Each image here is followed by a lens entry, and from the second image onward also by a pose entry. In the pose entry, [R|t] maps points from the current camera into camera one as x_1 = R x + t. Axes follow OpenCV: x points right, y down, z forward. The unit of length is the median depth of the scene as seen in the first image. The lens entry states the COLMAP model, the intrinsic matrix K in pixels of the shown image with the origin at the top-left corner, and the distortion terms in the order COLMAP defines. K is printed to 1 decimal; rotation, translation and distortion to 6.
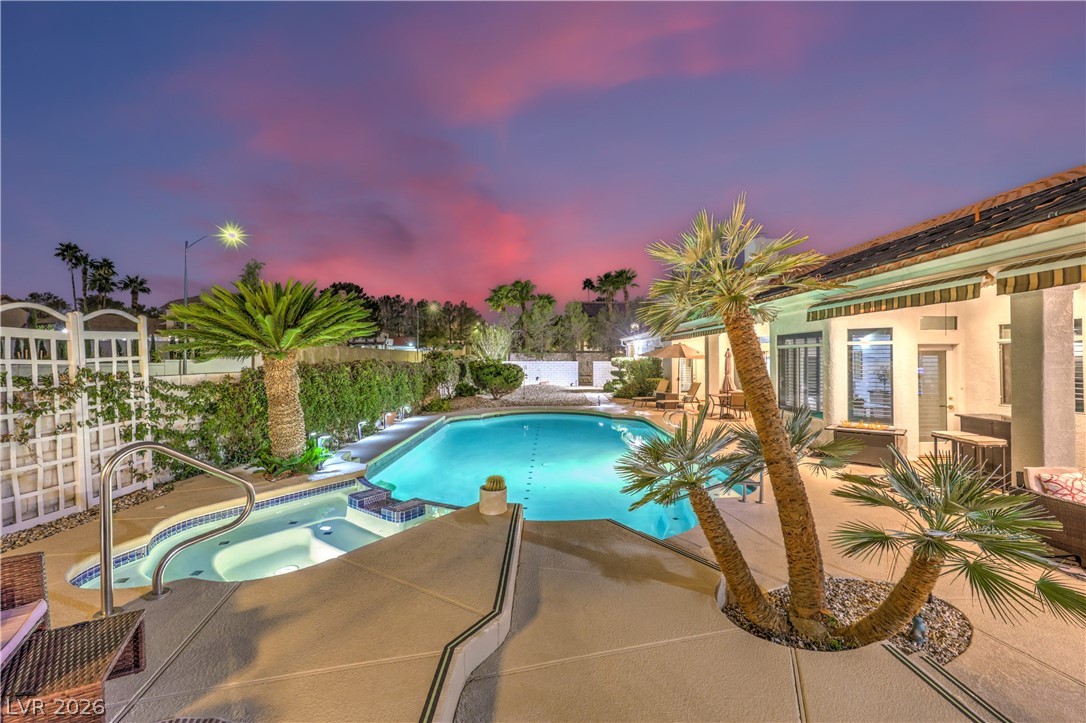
lens RADIAL K [[456.1, 0, 549.9], [0, 456.1, 363.4], [0, 0, 1]] dist [0.001395, 0.000033]
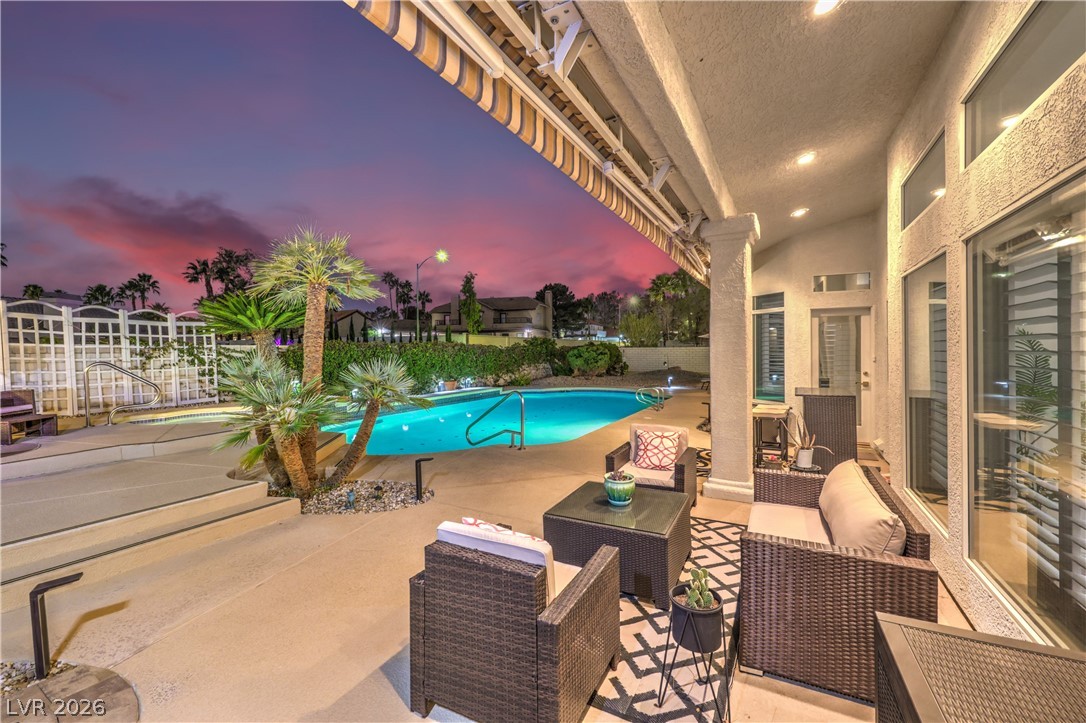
lens RADIAL K [[441.9, 0, 544.1], [0, 441.9, 351.6], [0, 0, 1]] dist [-0.000335, -0.000028]
pose [[0.867828, -0.003593, -0.496851, 1.292925], [0.000257, 0.999977, -0.006783, 0.071083], [0.496864, 0.005759, 0.867809, 0.055148]]
